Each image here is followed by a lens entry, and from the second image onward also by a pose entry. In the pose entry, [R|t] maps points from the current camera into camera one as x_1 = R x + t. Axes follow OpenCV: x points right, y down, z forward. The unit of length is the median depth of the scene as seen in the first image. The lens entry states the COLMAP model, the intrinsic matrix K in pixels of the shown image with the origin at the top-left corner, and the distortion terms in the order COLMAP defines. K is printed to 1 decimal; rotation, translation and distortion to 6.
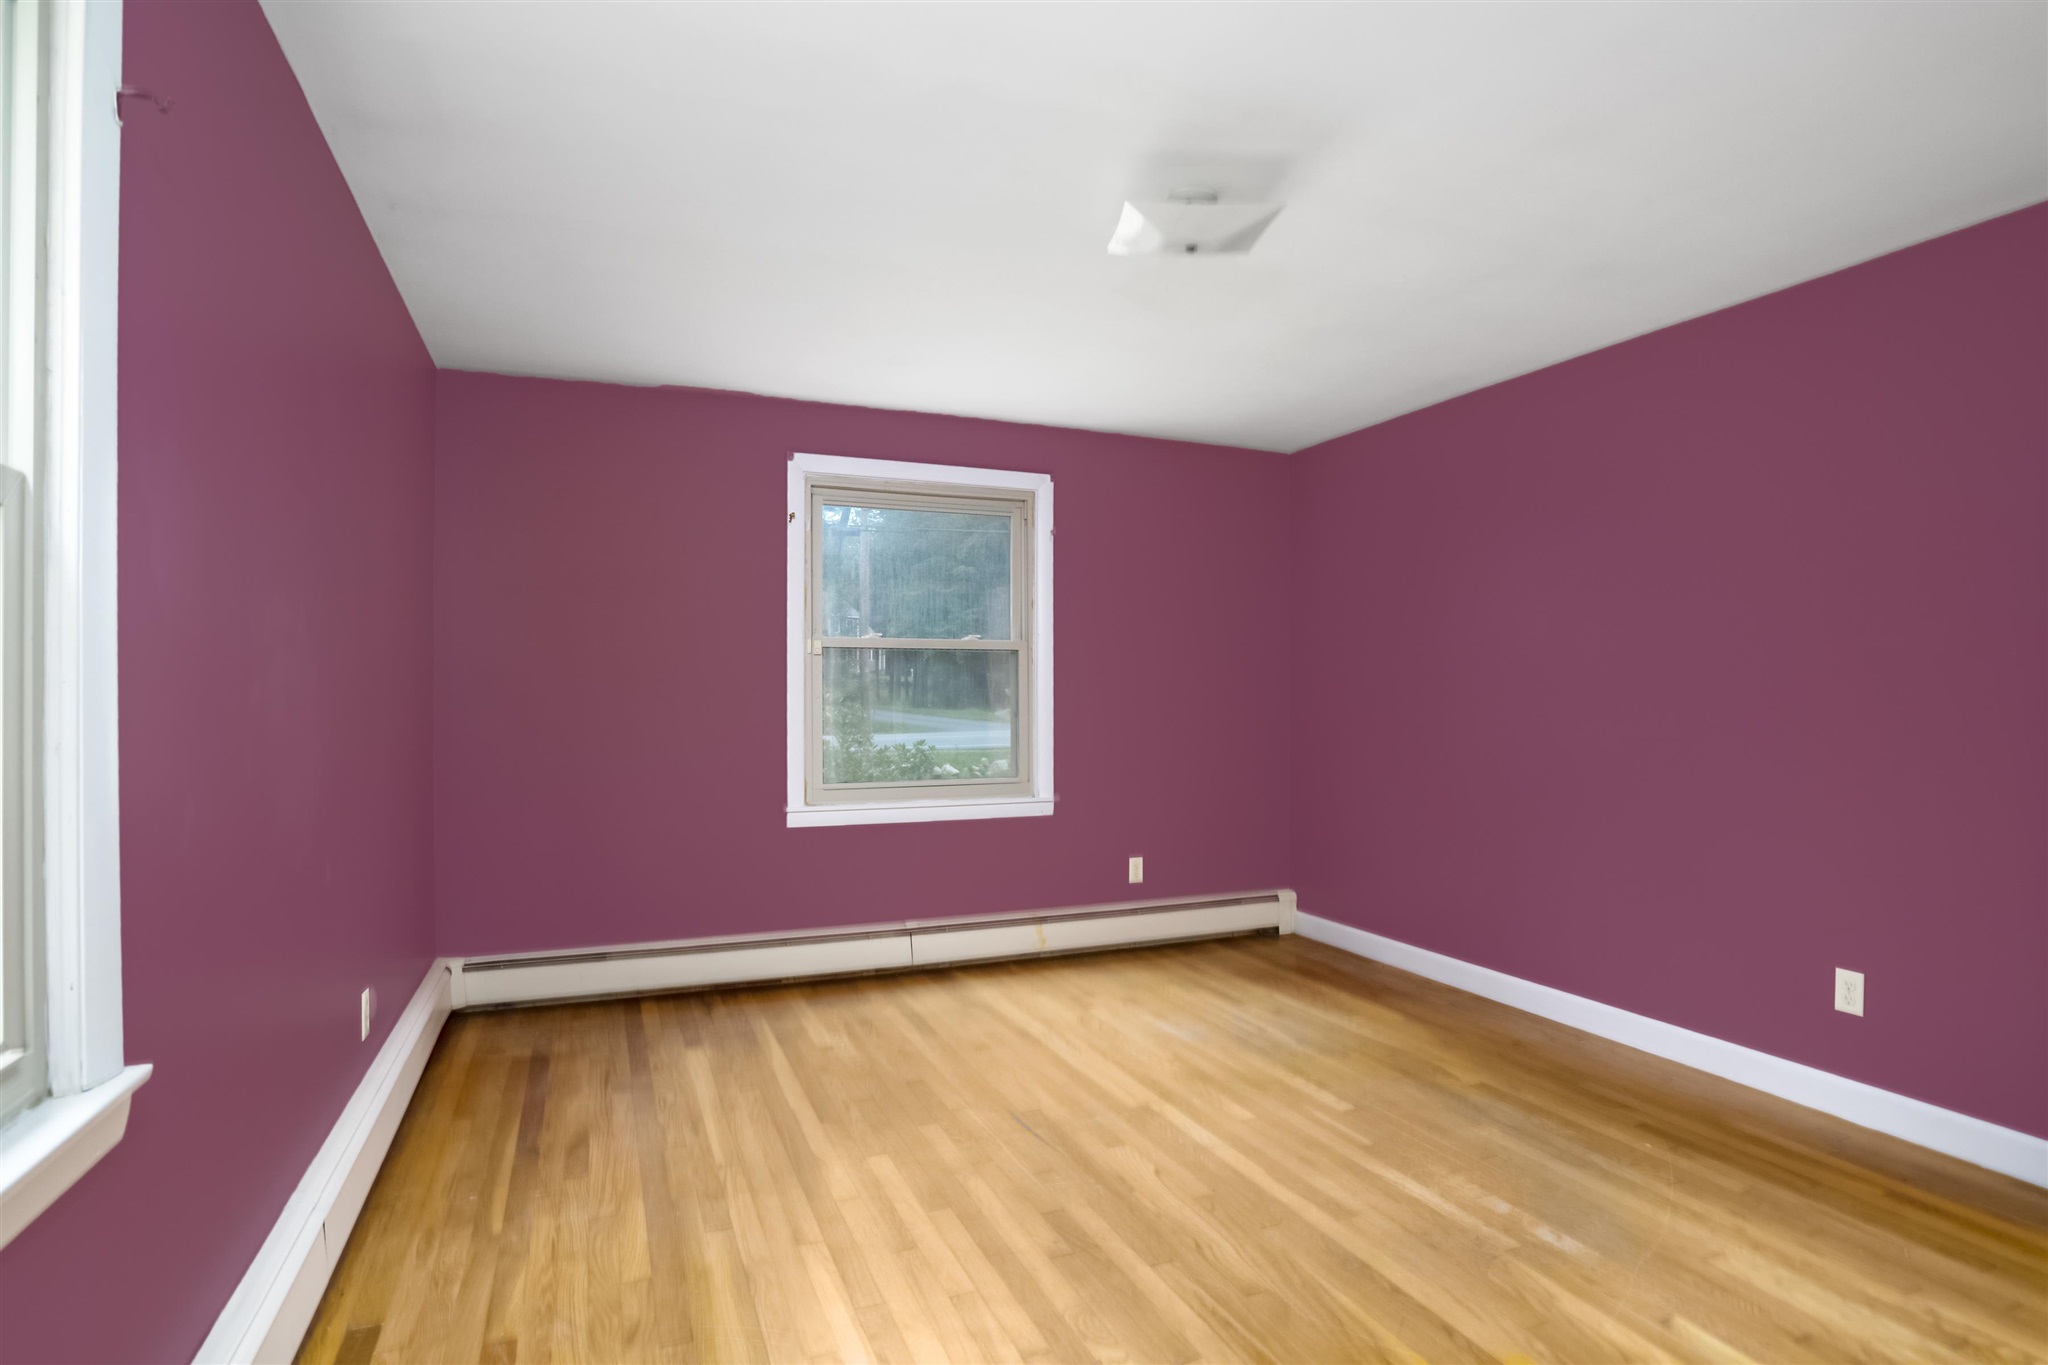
lens RADIAL K [[982.1, 0, 1017.2], [0, 982.1, 708.2], [0, 0, 1]] dist [-0.002833, 0.009407]
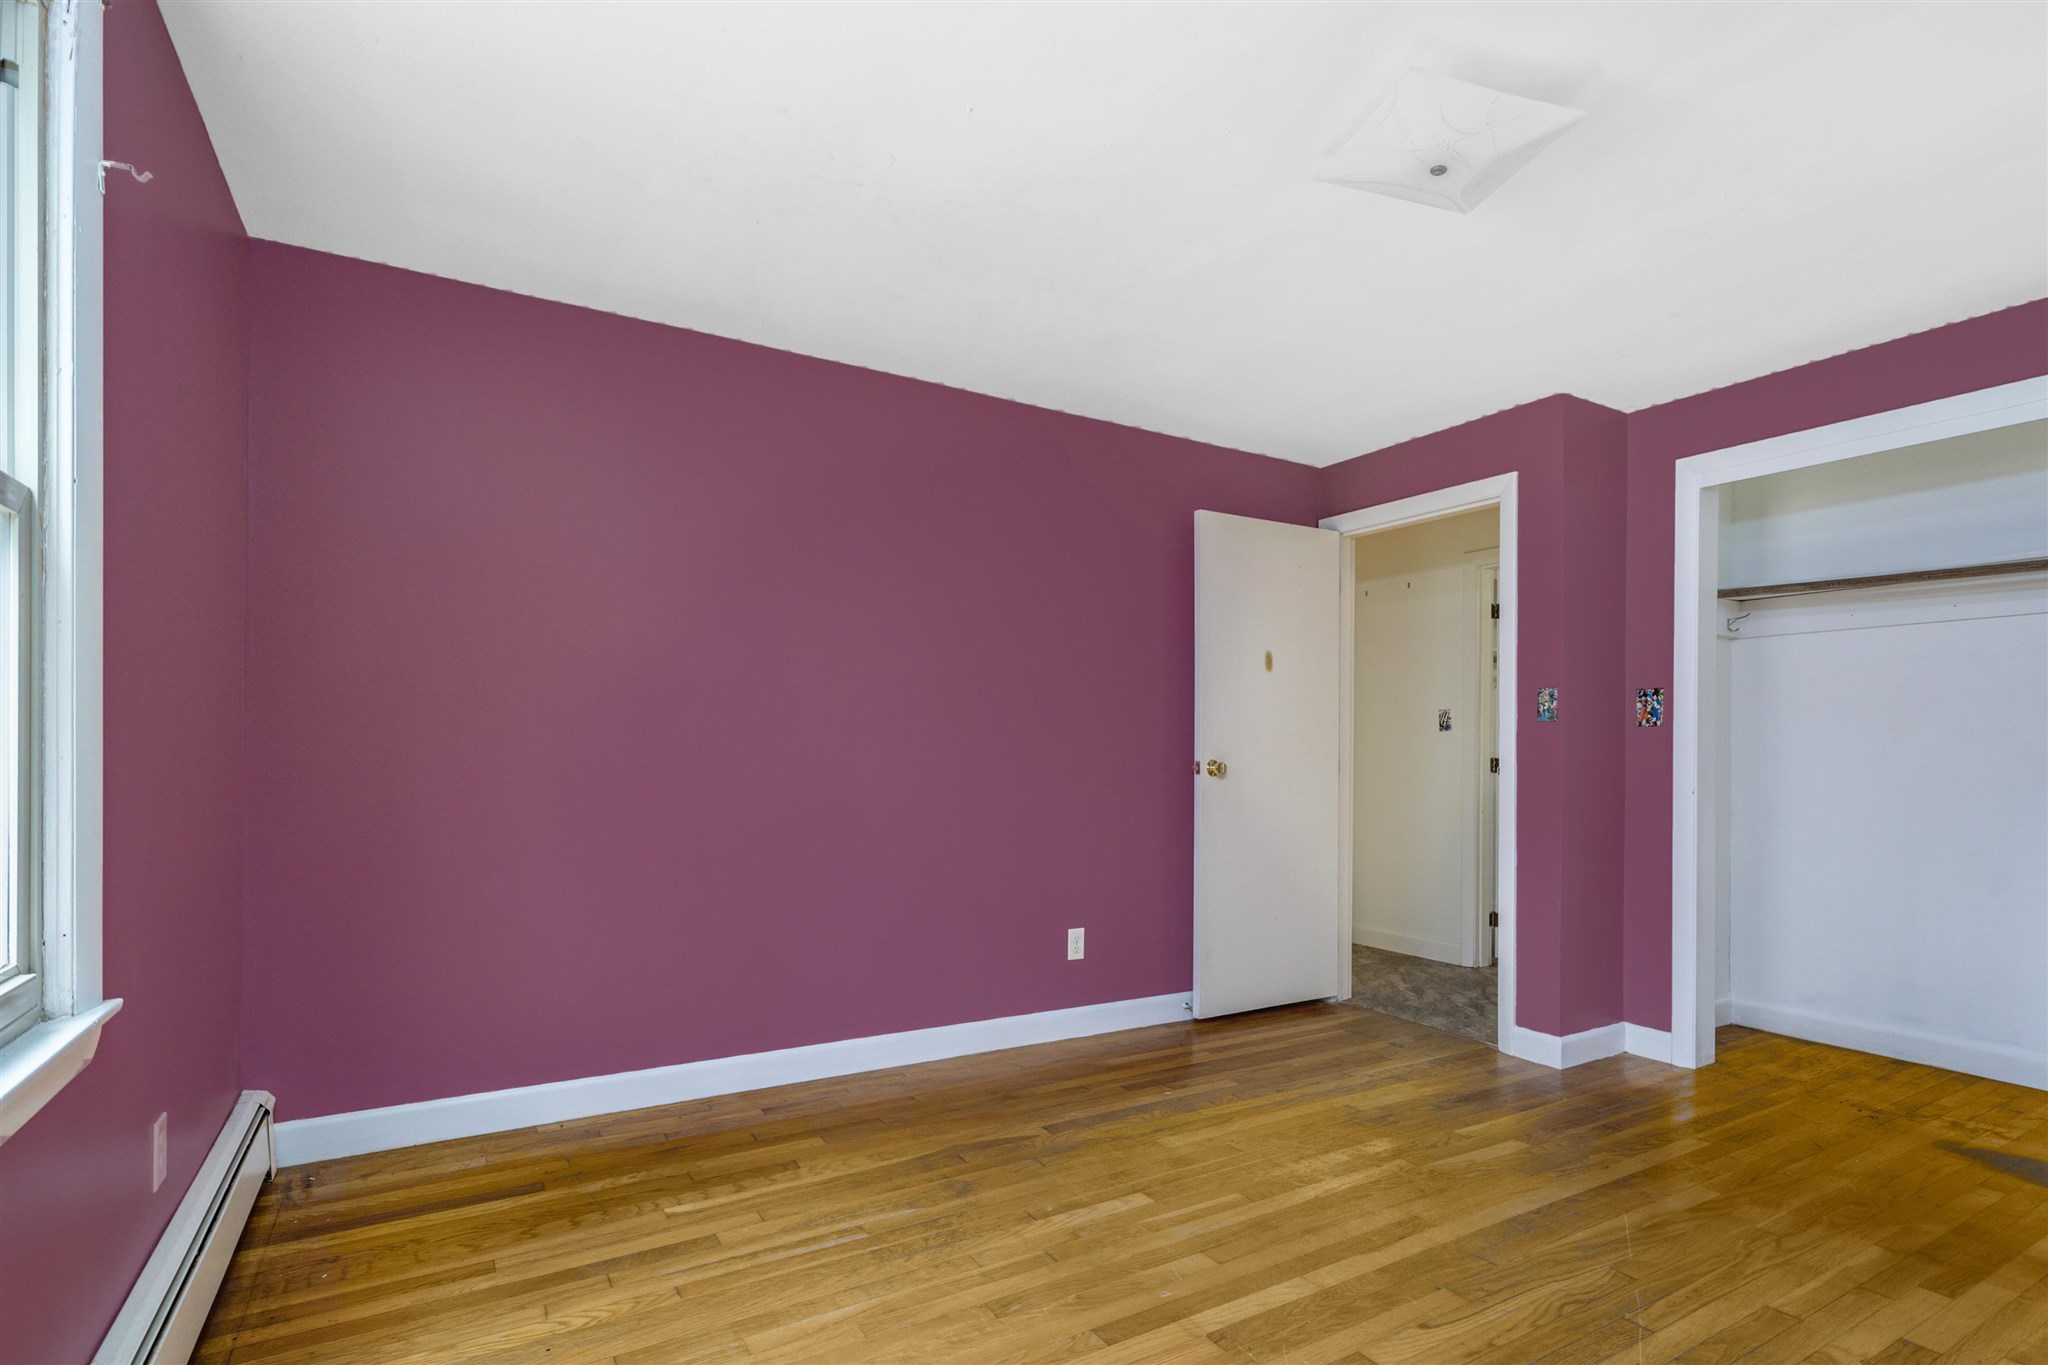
lens RADIAL K [[982.1, 0, 1017.2], [0, 982.1, 708.2], [0, 0, 1]] dist [-0.002833, 0.009407]
pose [[-0.119192, 0.042385, 0.991966, -0.561383], [-0.003888, 0.999061, -0.043155, 0.012733], [-0.992864, -0.009001, -0.118915, 1.288868]]
